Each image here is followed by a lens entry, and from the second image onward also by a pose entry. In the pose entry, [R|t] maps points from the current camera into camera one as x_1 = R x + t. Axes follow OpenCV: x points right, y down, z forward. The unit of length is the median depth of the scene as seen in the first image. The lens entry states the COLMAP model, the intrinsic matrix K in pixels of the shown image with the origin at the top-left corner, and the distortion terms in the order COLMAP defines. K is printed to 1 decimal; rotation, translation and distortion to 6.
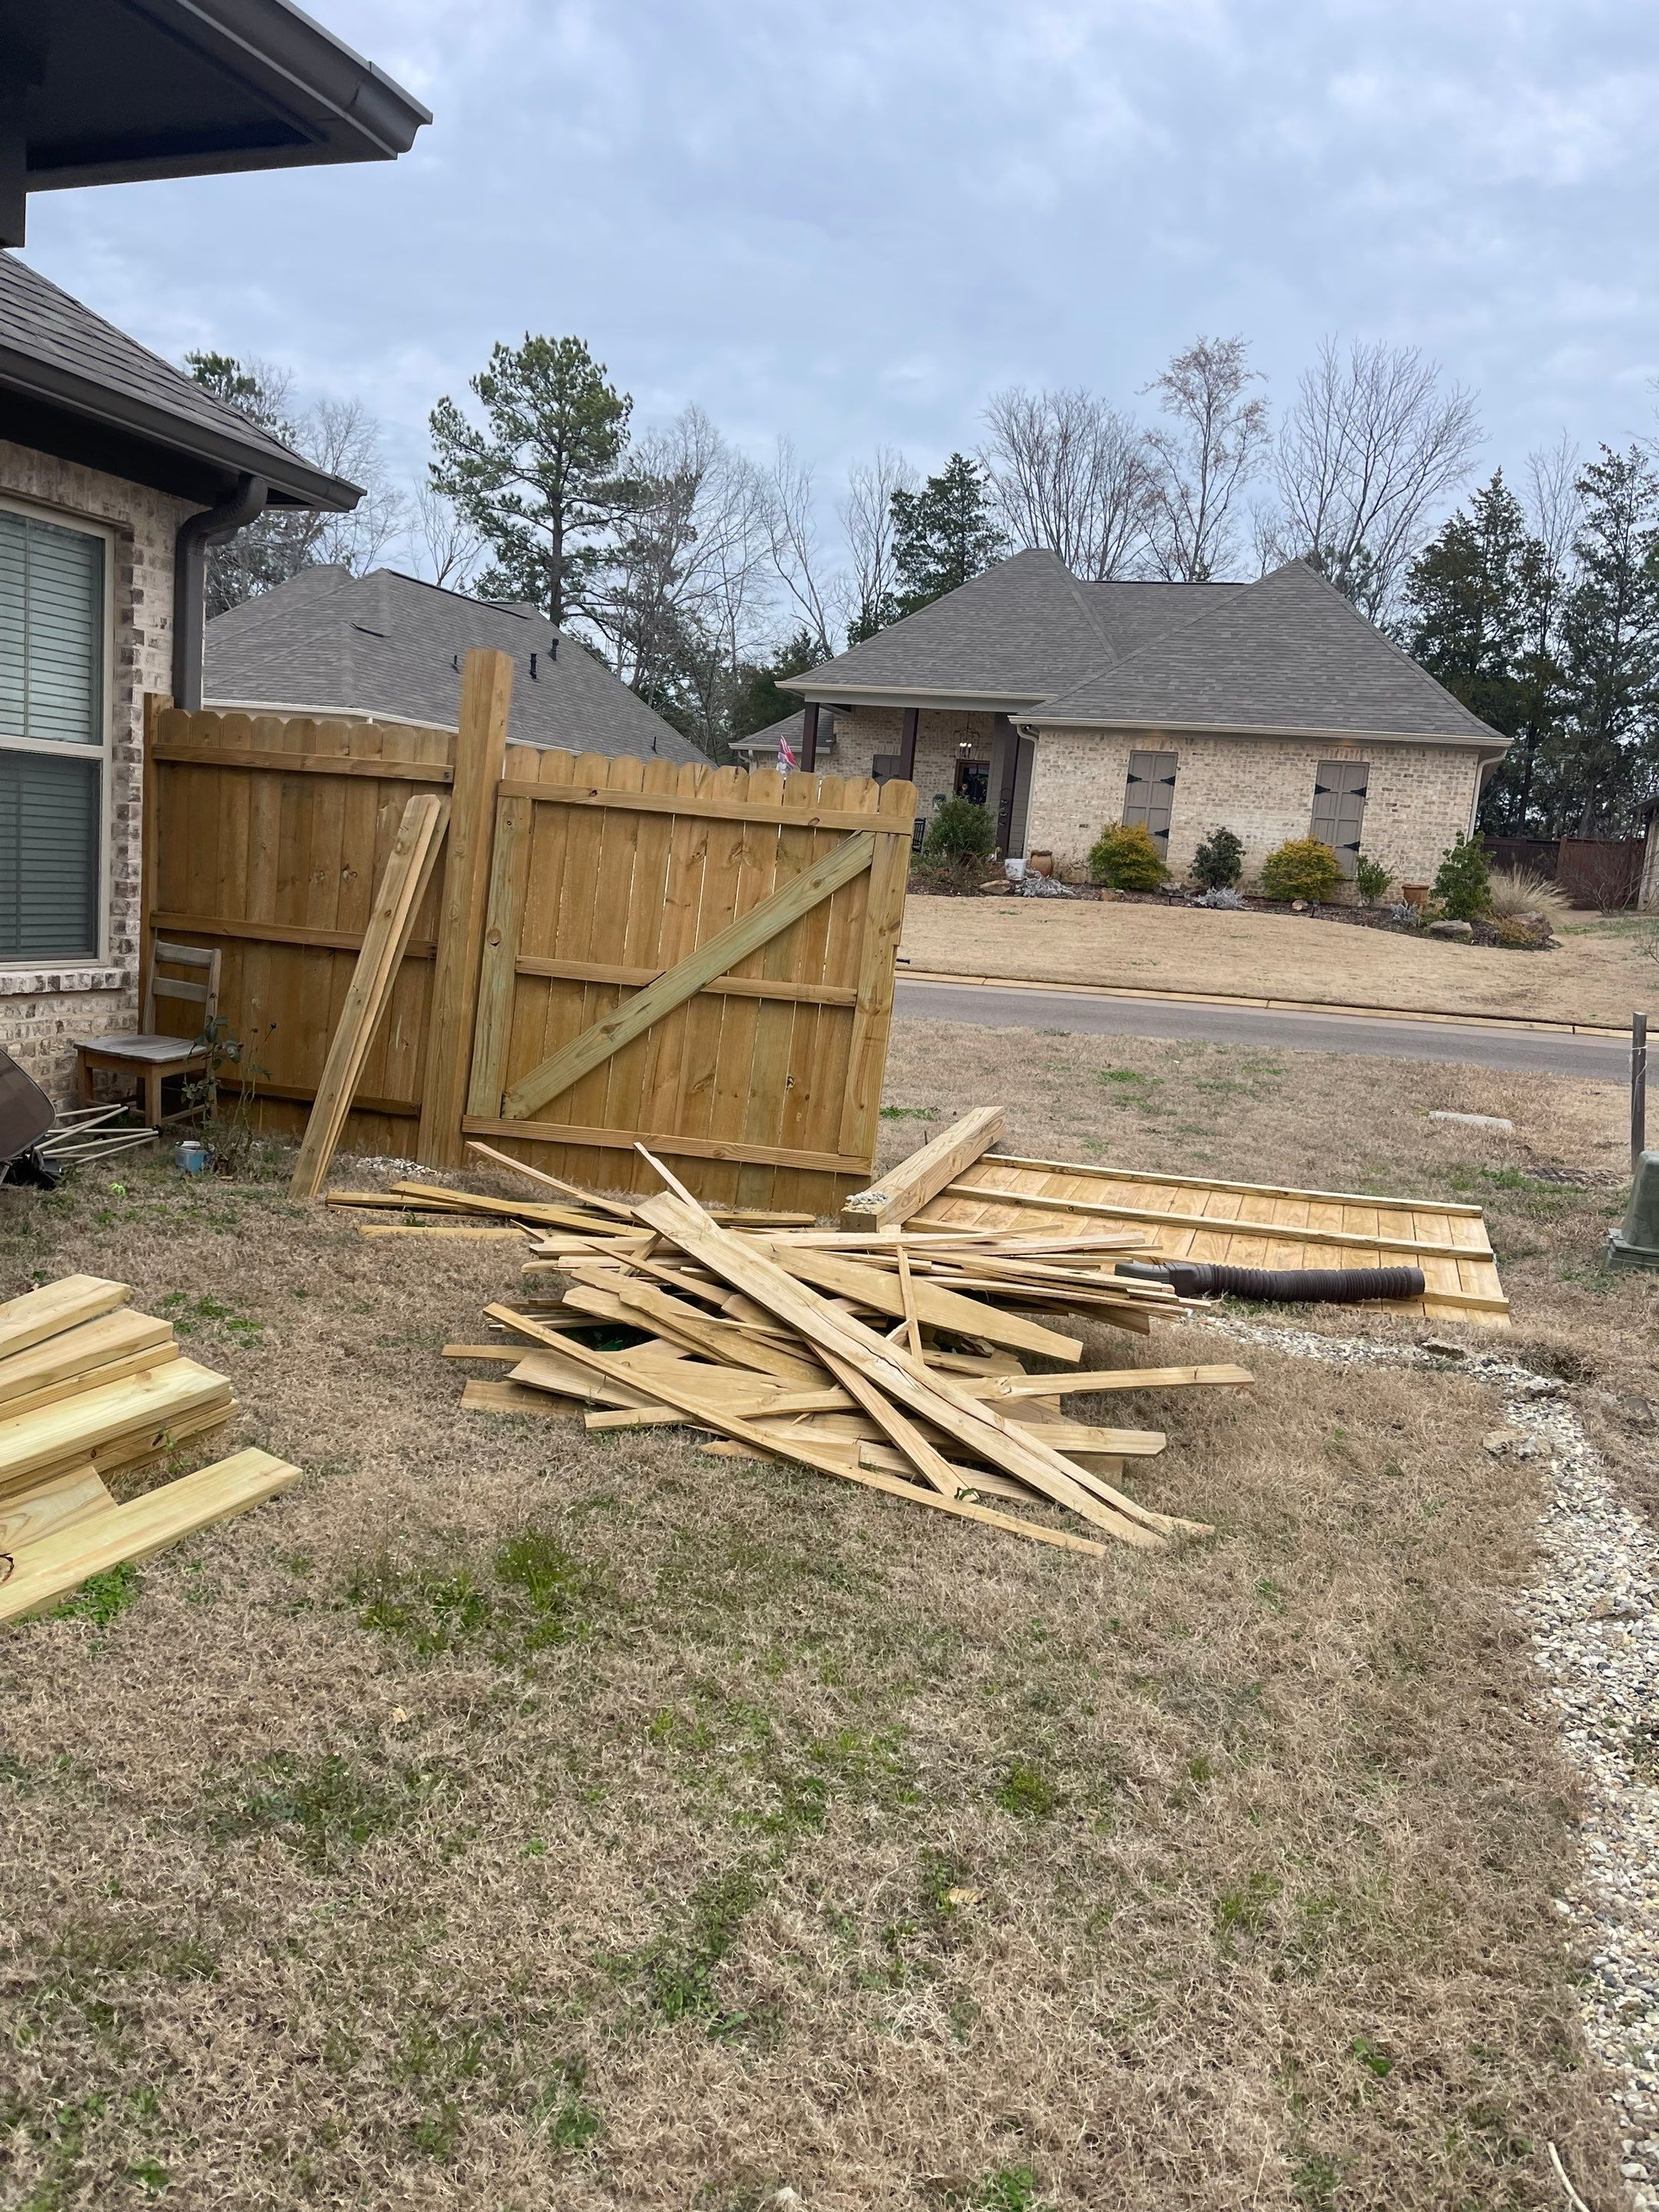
lens RADIAL K [[1689.8, 0, 814.5], [0, 1689.8, 1087.6], [0, 0, 1]] dist [0.067908, -0.060742]
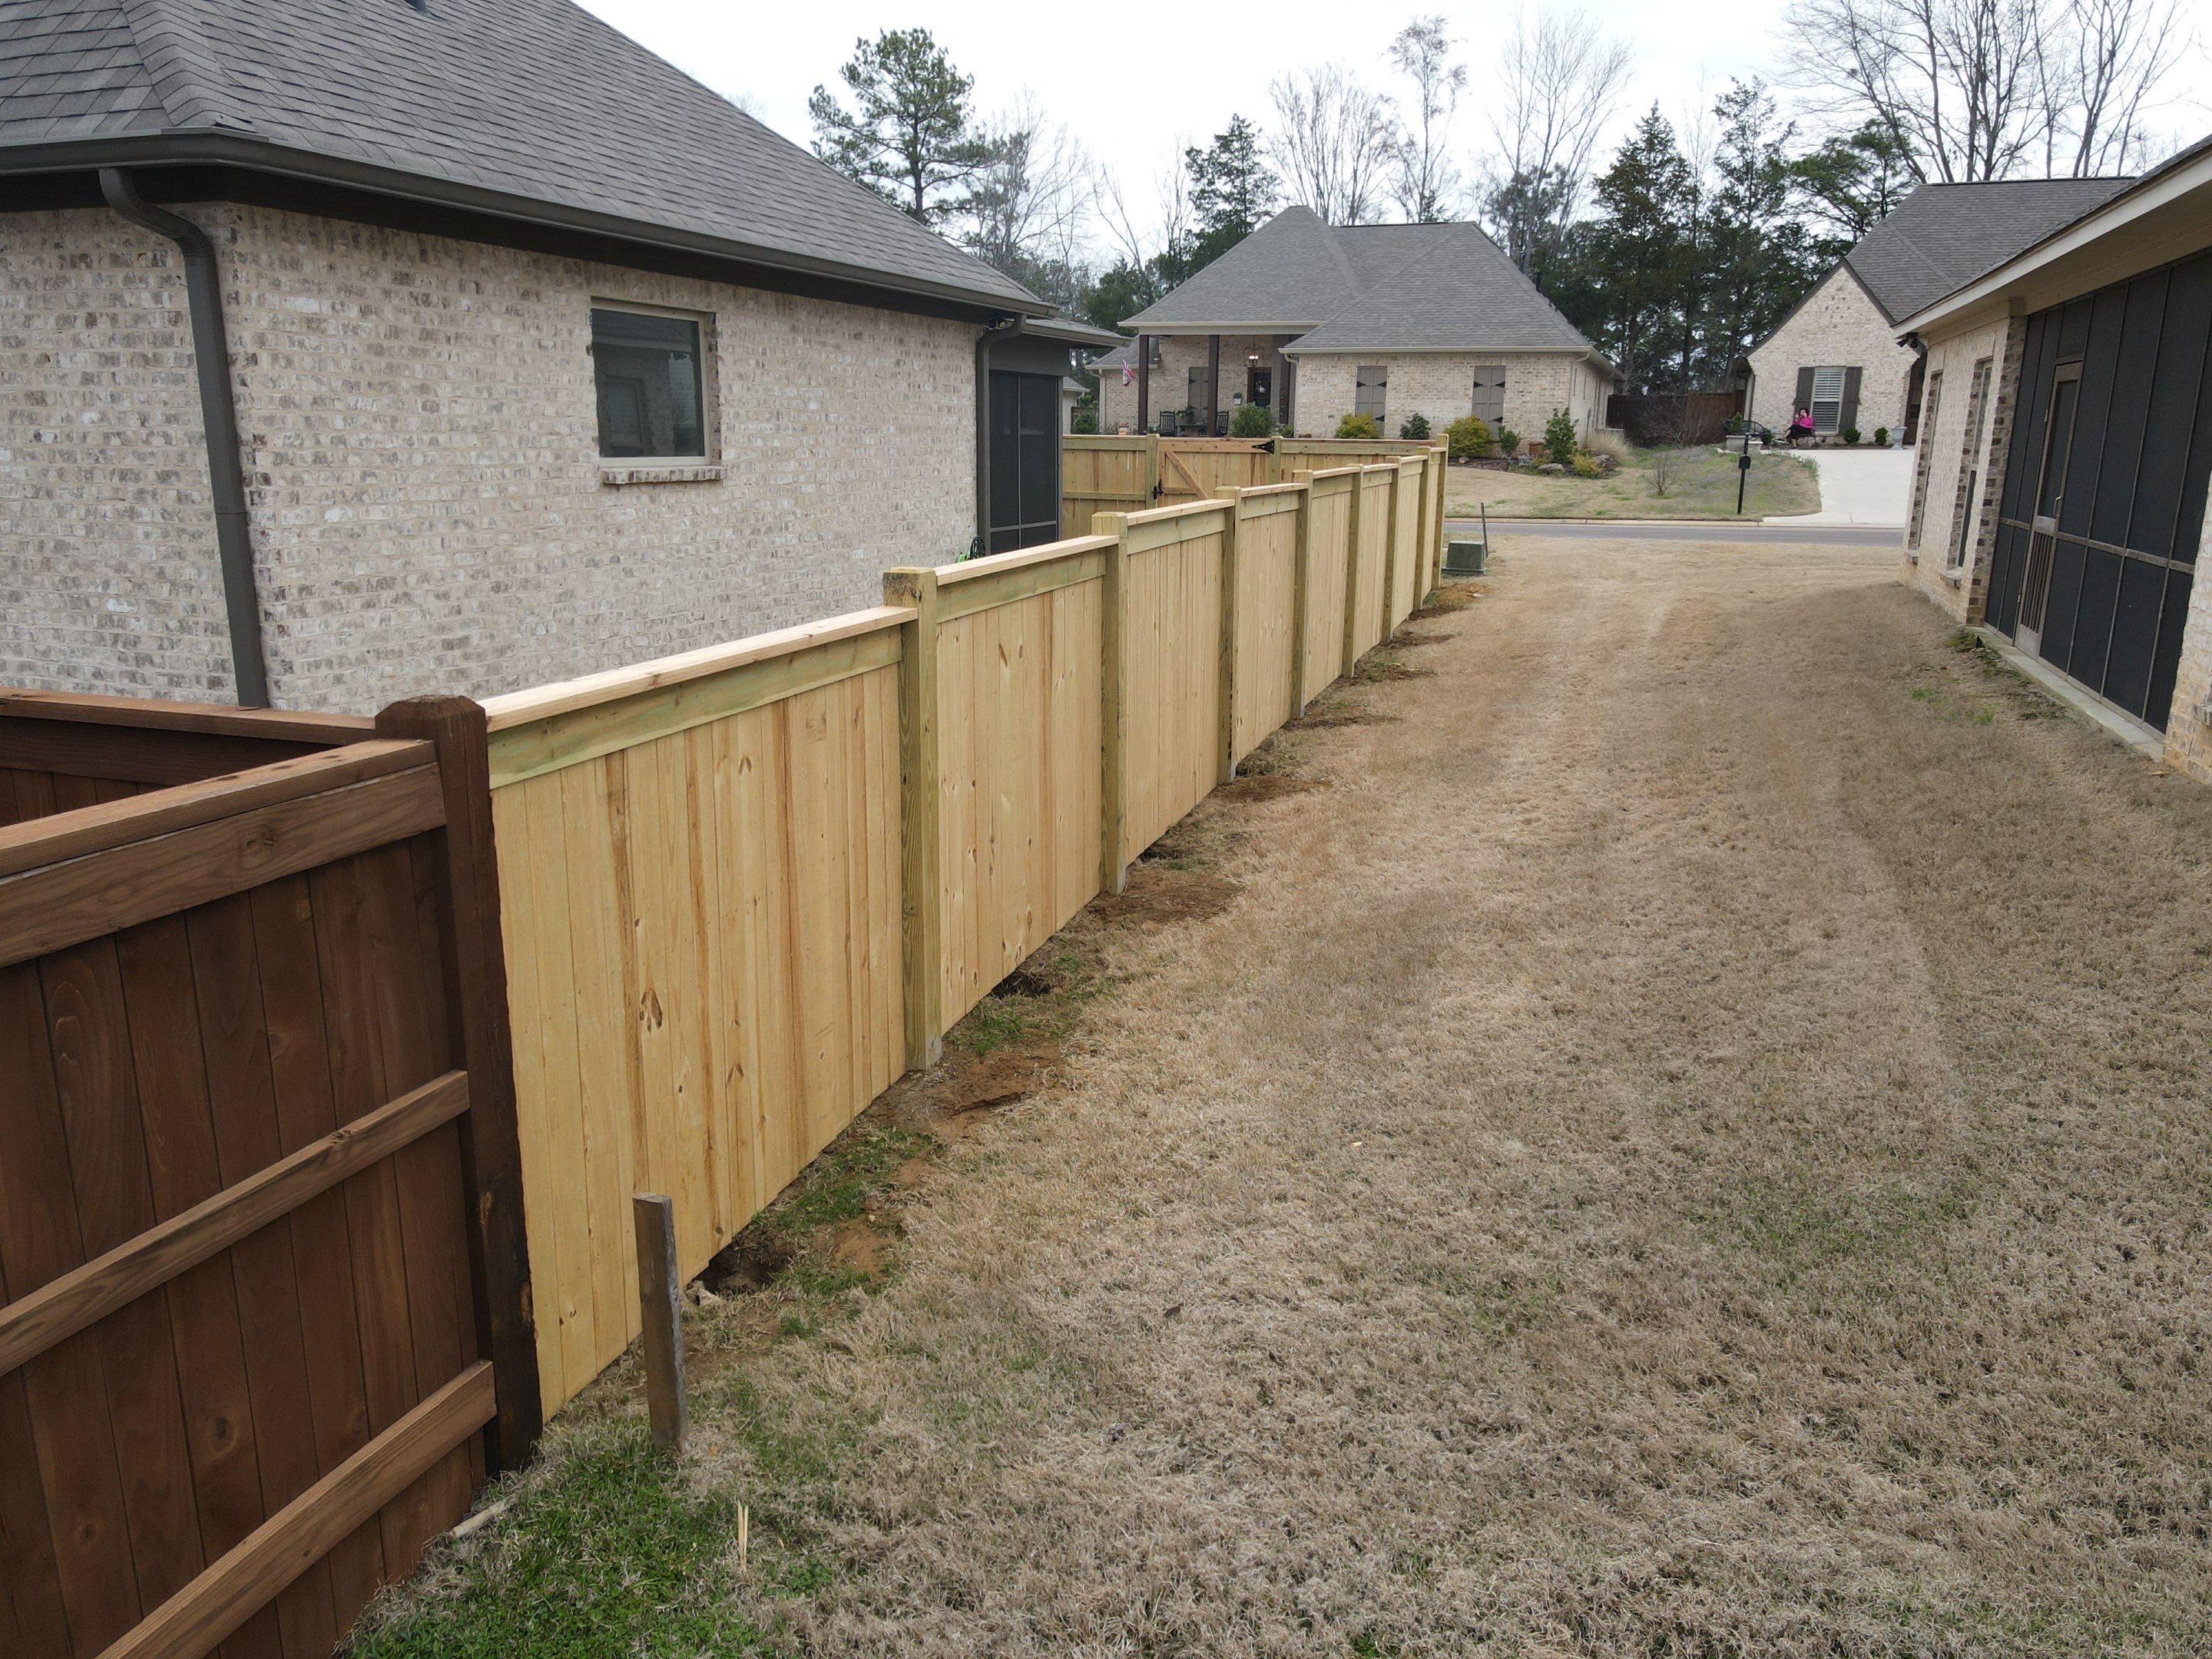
lens RADIAL K [[1636.2, 0, 1114.6], [0, 1636.2, 841.5], [0, 0, 1]] dist [0.005647, 0.005565]
pose [[0.997612, -0.066274, -0.019463, -0.038582], [0.068030, 0.991521, 0.110720, 0.056386], [0.011960, -0.111780, 0.993661, -0.579883]]
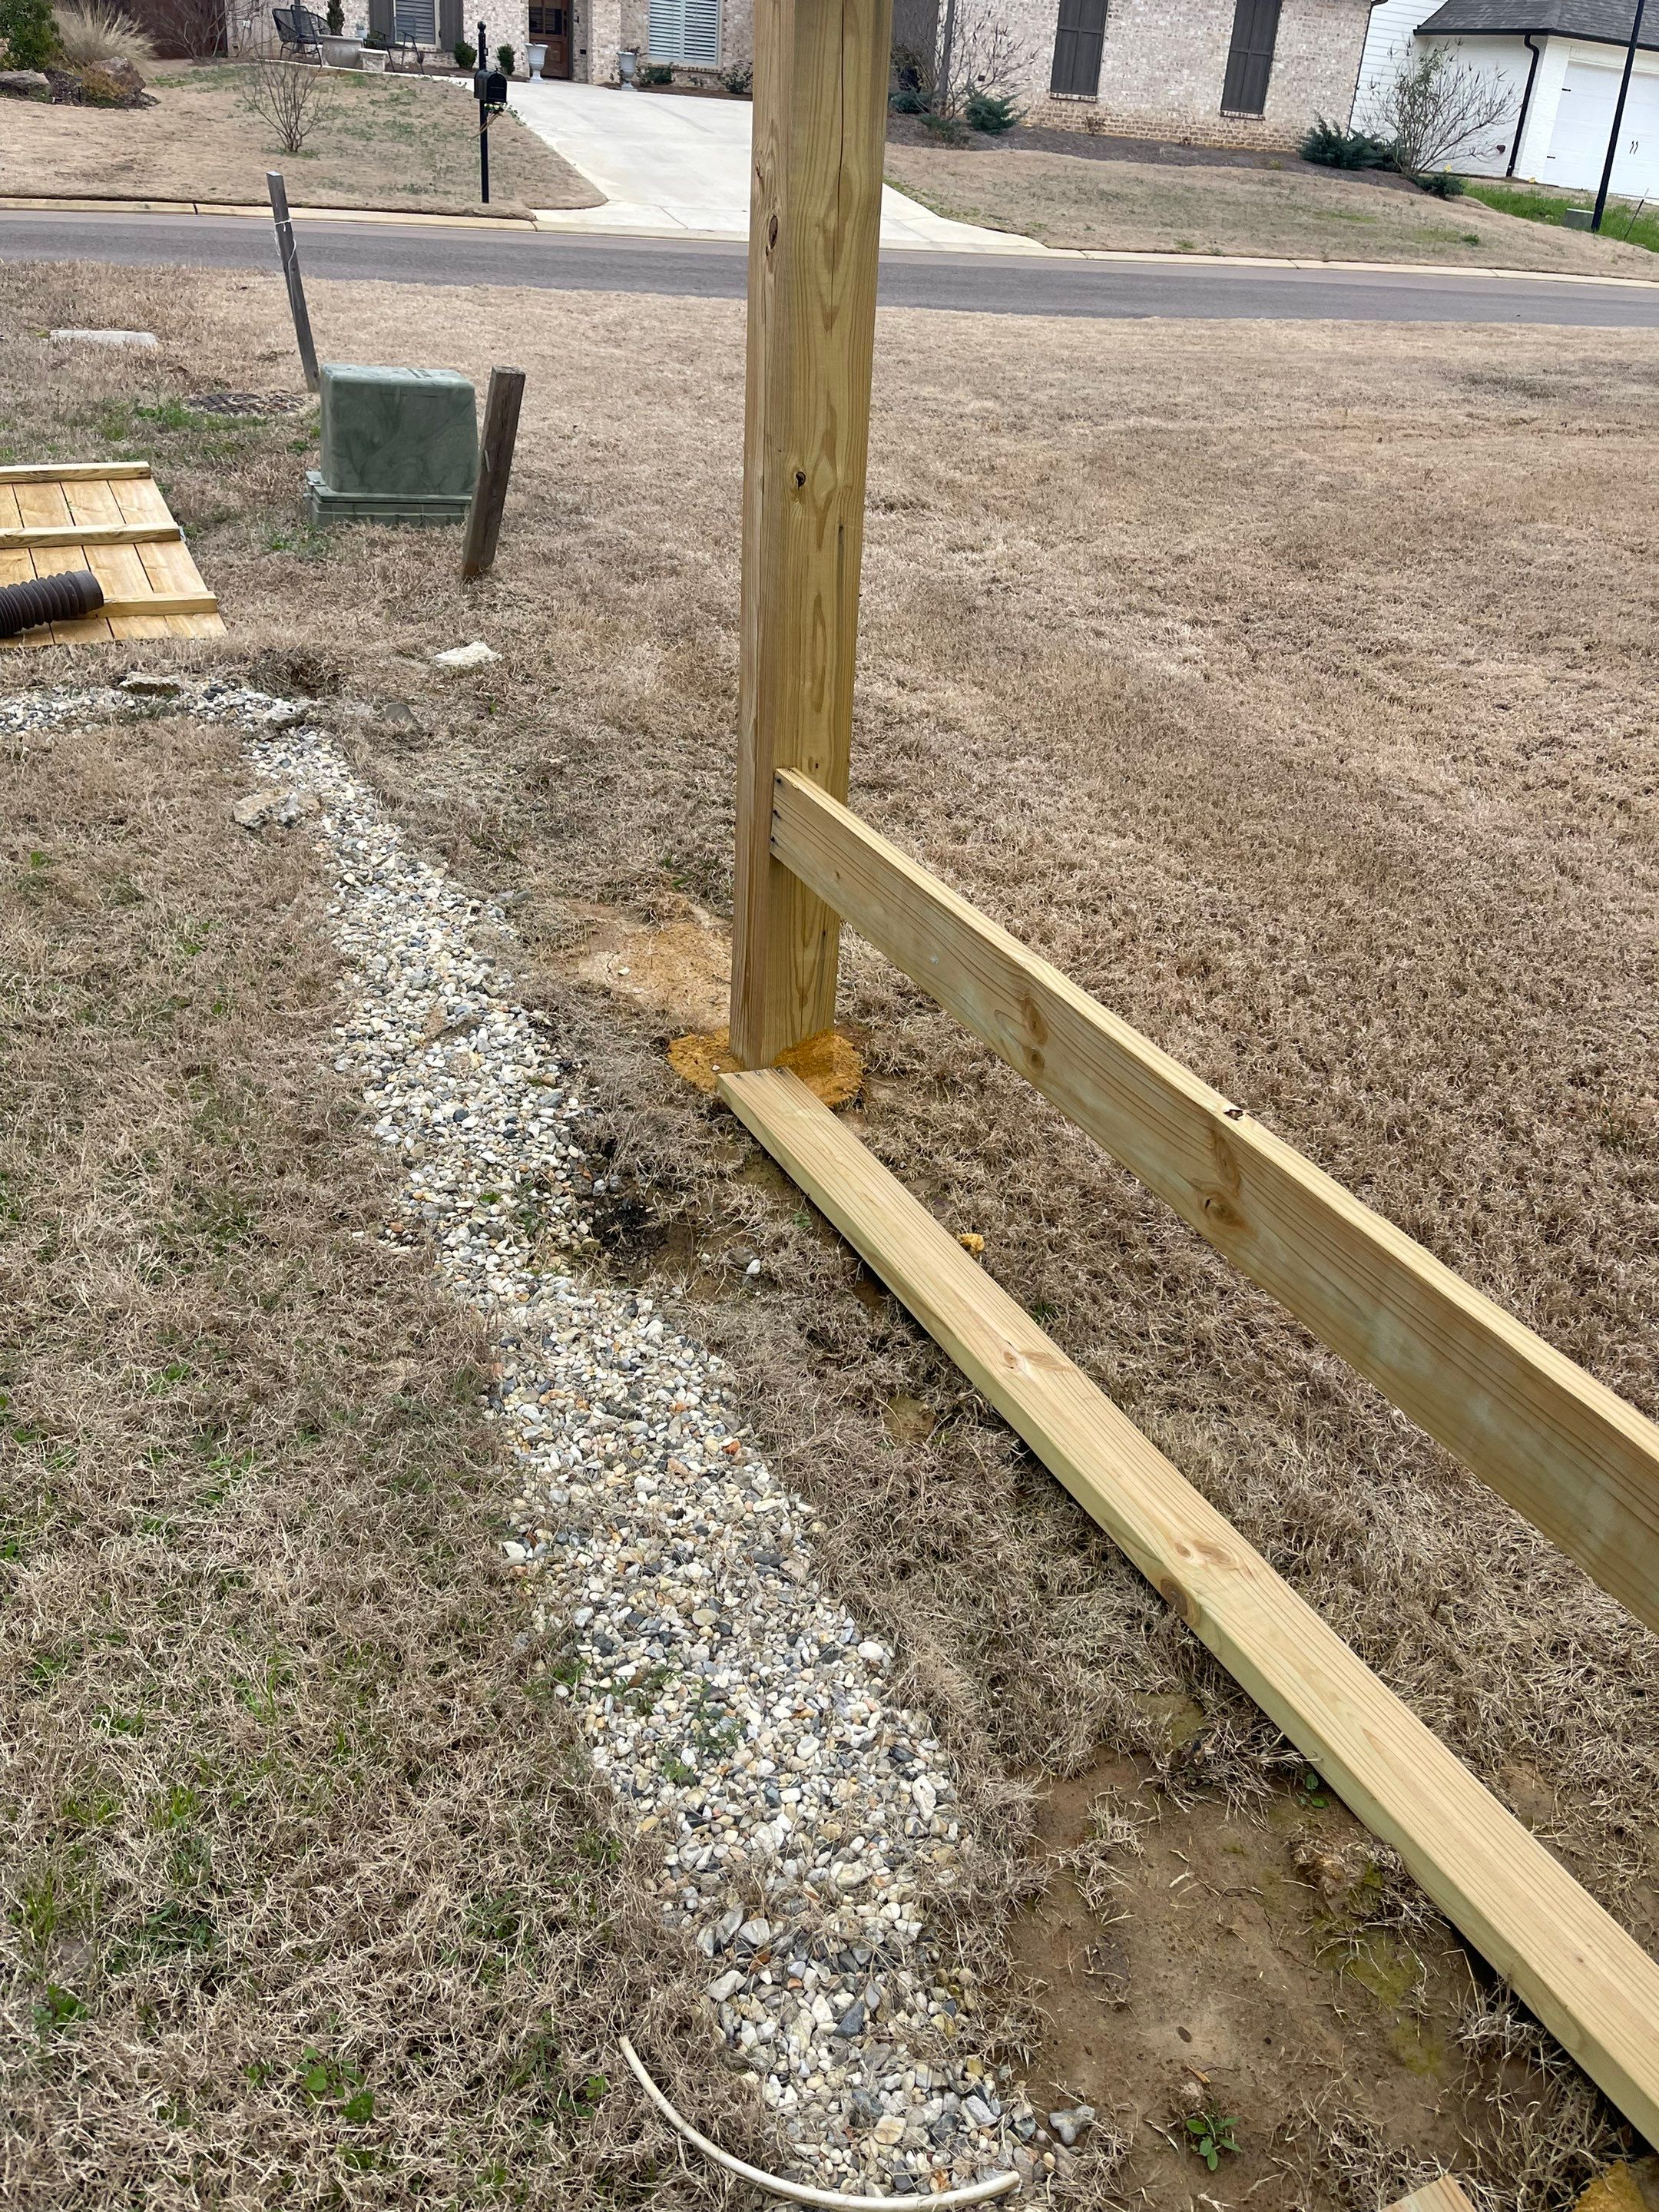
lens RADIAL K [[1731.9, 0, 838.8], [0, 1731.9, 1109.3], [0, 0, 1]] dist [0.039035, -0.074109]
pose [[0.737779, -0.346483, 0.579338, 0.018528], [0.067867, 0.891947, 0.447017, 0.000255], [-0.671623, -0.290482, 0.681574, 0.048658]]
